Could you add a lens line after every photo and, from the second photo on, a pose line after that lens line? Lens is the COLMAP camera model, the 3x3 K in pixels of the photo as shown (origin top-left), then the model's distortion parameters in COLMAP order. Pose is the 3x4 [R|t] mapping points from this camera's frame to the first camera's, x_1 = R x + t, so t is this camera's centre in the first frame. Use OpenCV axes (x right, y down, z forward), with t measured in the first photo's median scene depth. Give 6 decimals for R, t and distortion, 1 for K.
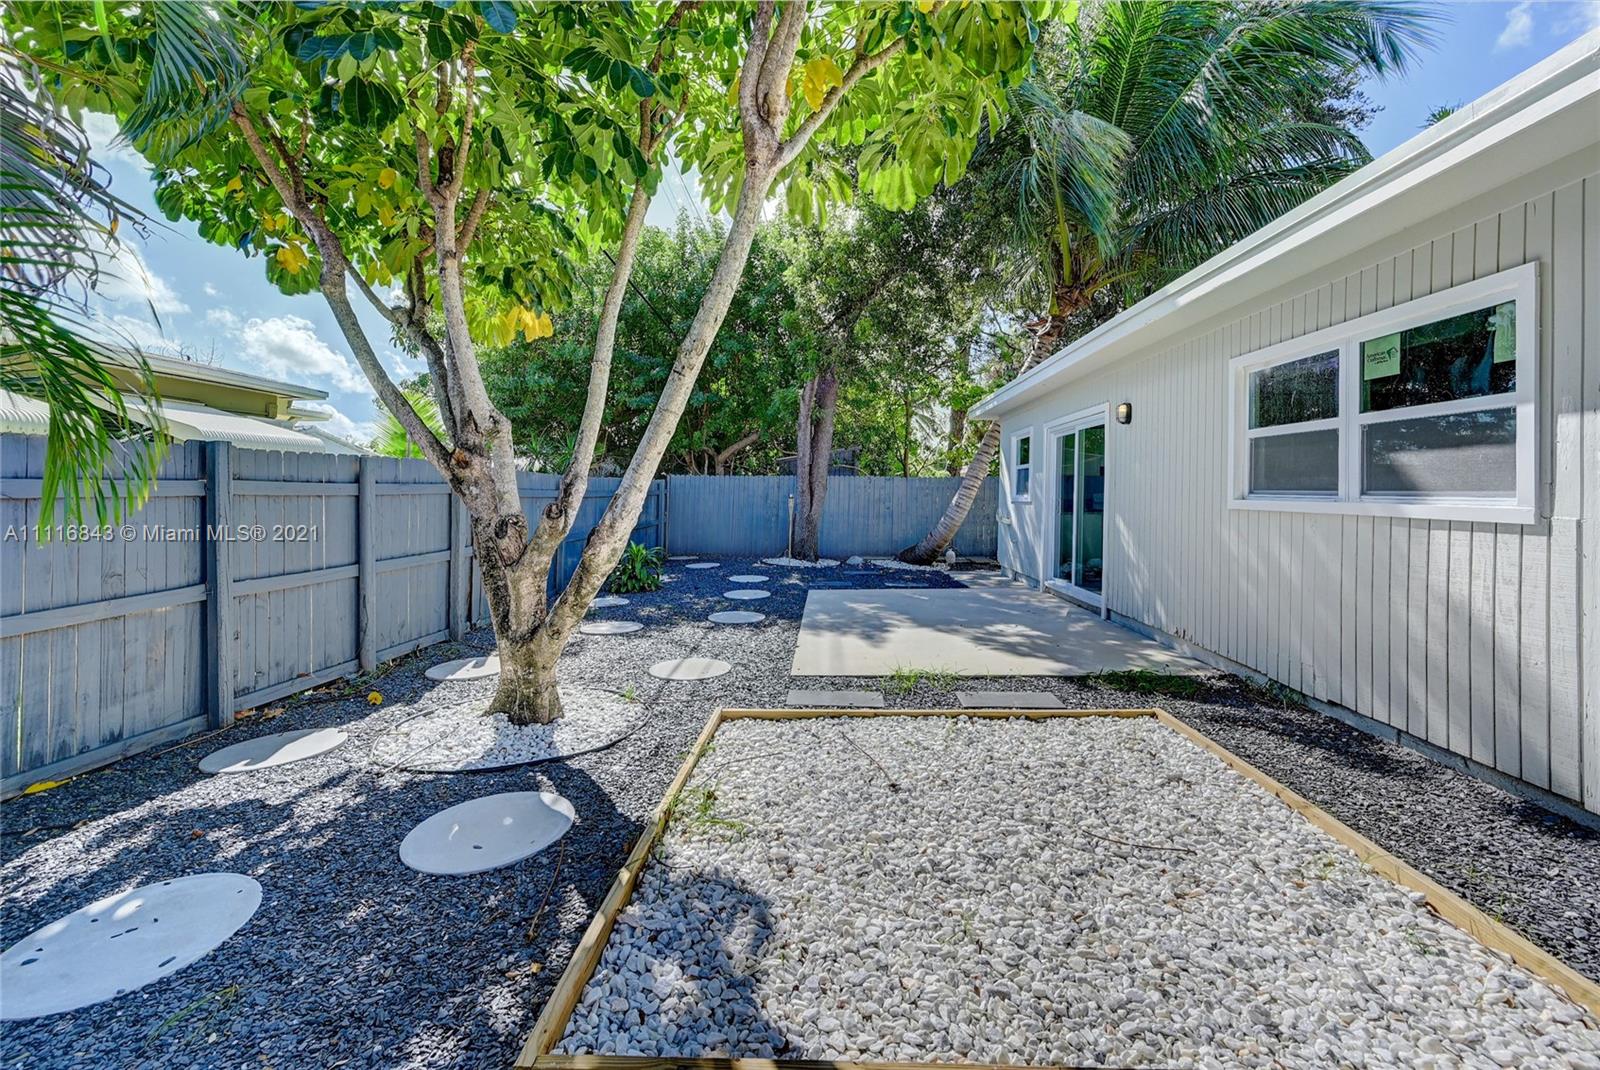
lens RADIAL K [[667.2, 0, 801.8], [0, 667.2, 503.7], [0, 0, 1]] dist [0.003267, -0.000079]
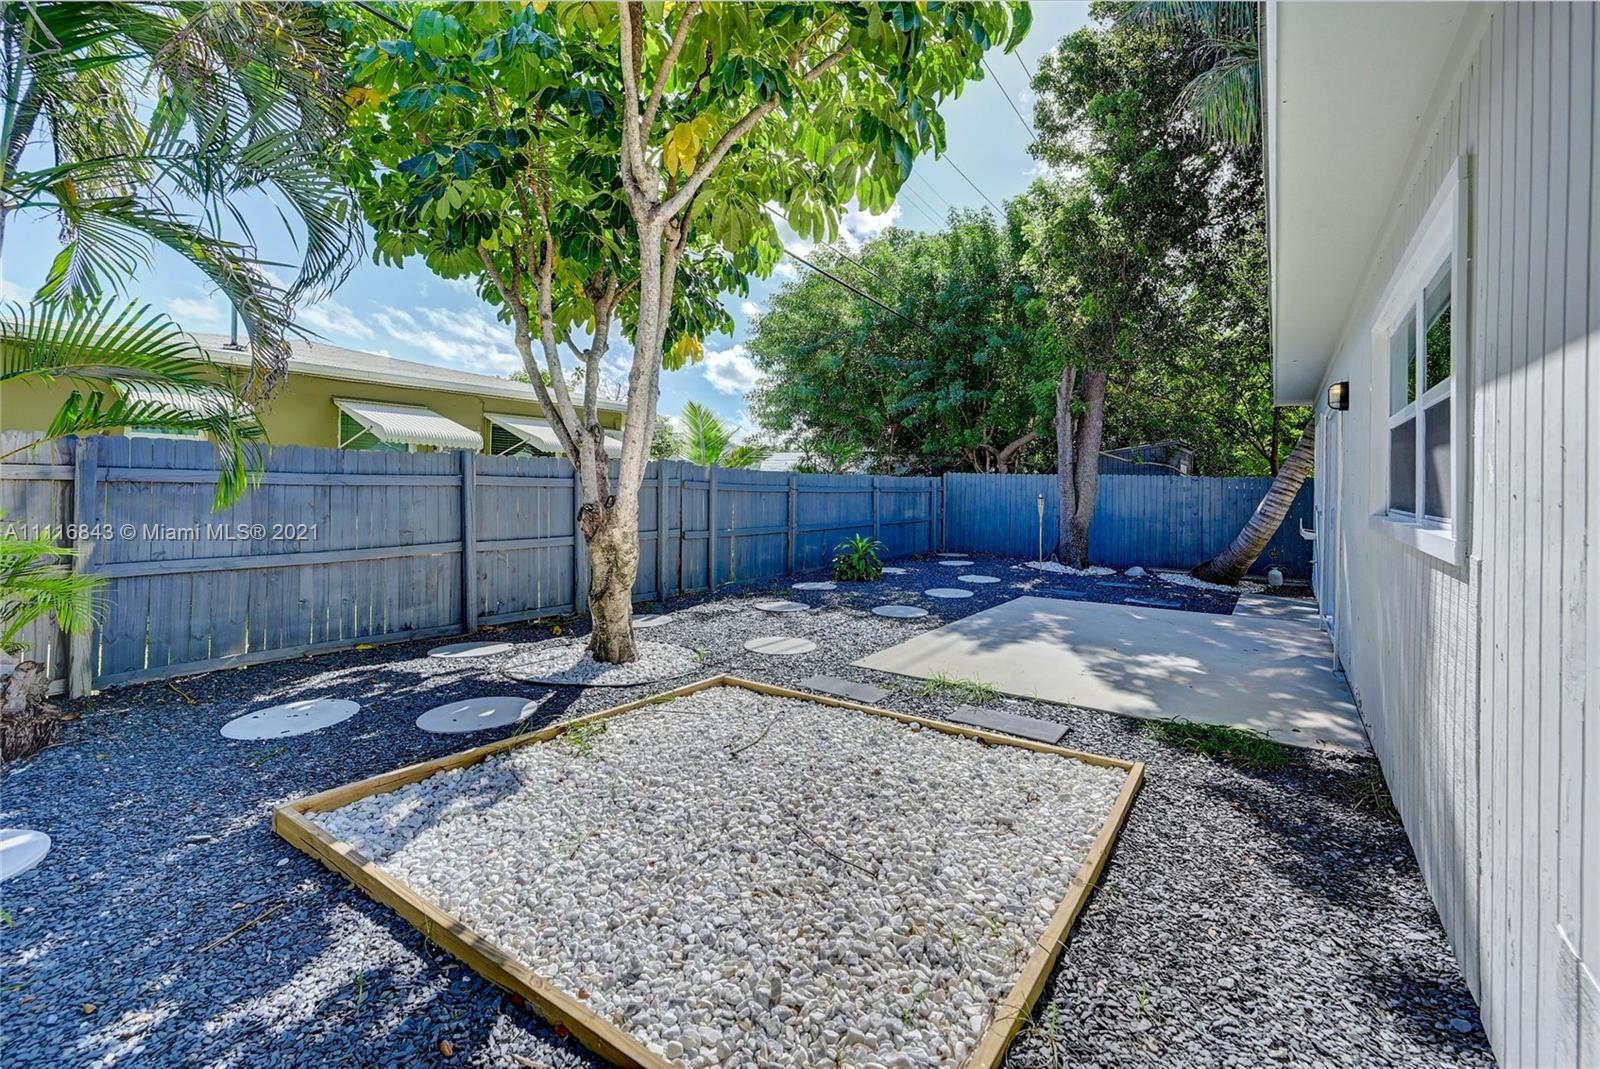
lens RADIAL K [[667.2, 0, 801.8], [0, 667.2, 503.2], [0, 0, 1]] dist [0.003267, -0.000079]
pose [[0.848832, 0.030869, -0.527761, 0.632264], [-0.028561, 0.999514, 0.012525, -0.012701], [0.527891, 0.004442, 0.849300, 0.083078]]
